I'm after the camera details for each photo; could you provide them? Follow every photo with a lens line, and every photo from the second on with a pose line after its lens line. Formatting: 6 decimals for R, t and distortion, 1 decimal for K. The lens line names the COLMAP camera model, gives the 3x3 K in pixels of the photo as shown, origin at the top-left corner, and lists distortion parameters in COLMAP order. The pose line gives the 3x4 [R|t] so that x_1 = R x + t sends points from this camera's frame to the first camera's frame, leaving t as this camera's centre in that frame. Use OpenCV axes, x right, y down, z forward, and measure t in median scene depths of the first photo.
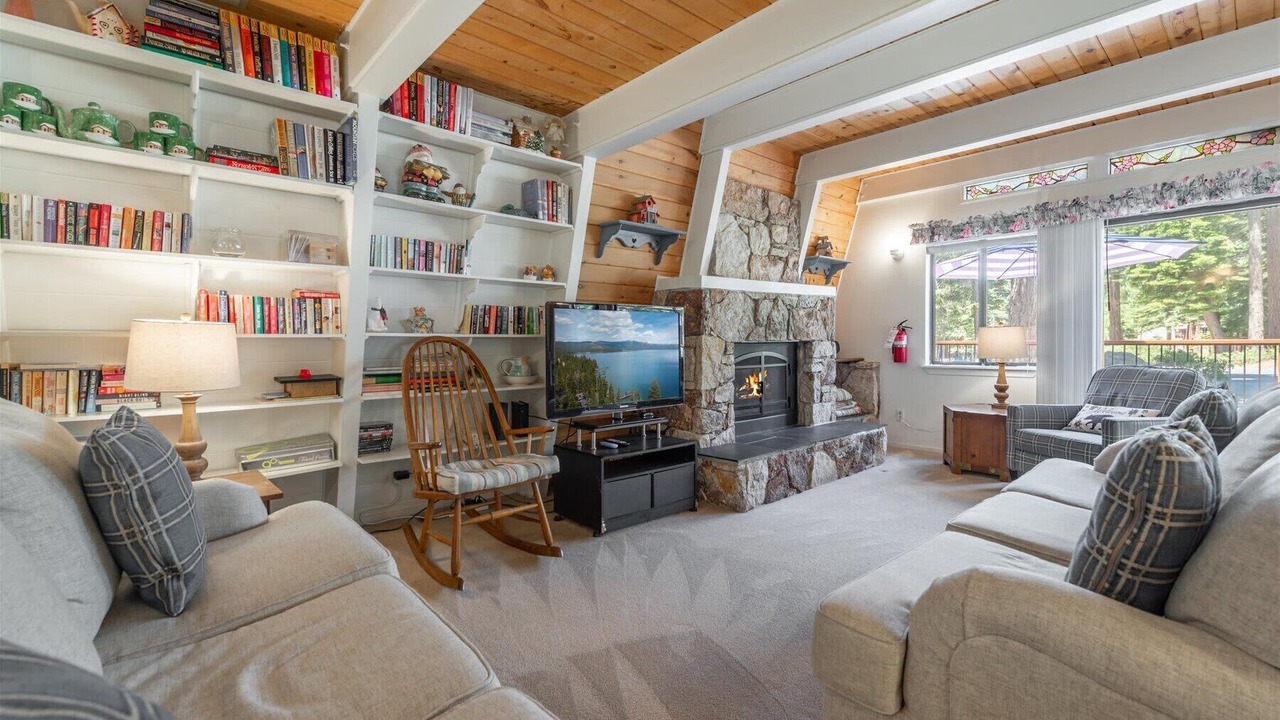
lens RADIAL K [[552.0, 0, 640.0], [0, 552.0, 355.8], [0, 0, 1]] dist [-0.001239, -0.000315]
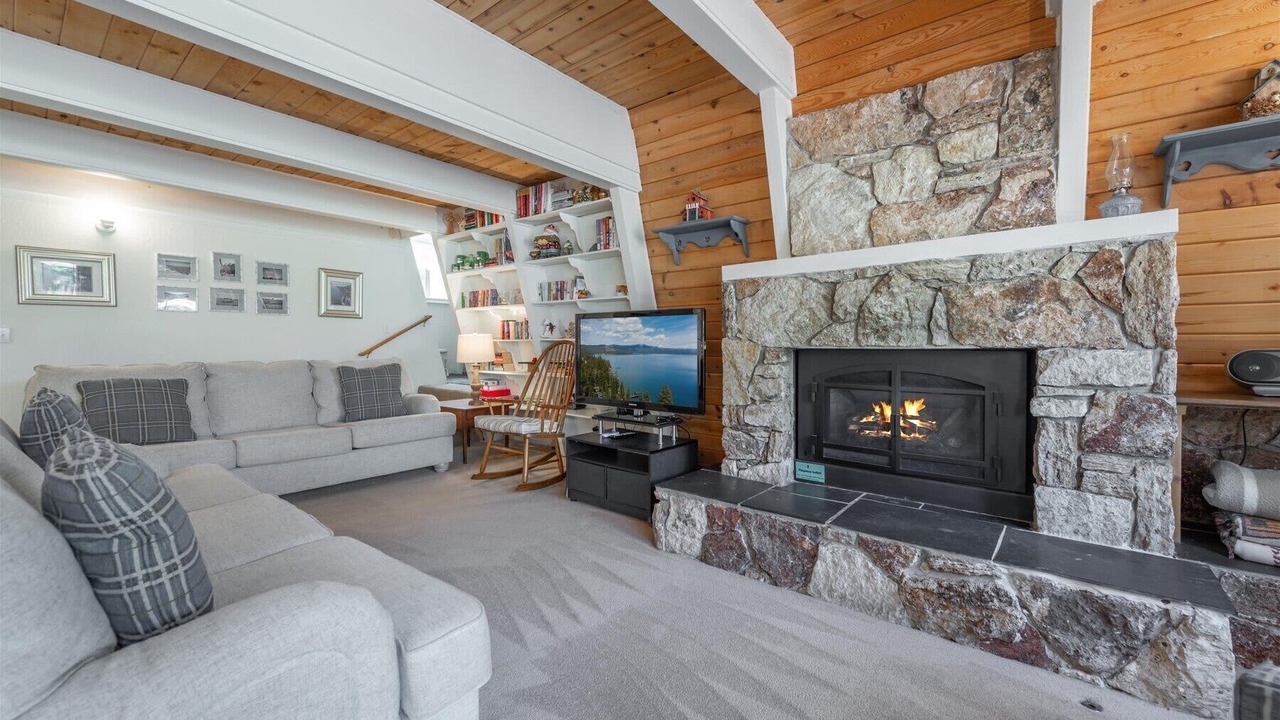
lens RADIAL K [[510.8, 0, 639.4], [0, 510.8, 353.5], [0, 0, 1]] dist [0.008143, -0.000139]
pose [[0.156338, 0.026703, -0.987343, 0.838199], [-0.026919, 0.999378, 0.022766, -0.028440], [0.987337, 0.023019, 0.156959, 0.743627]]
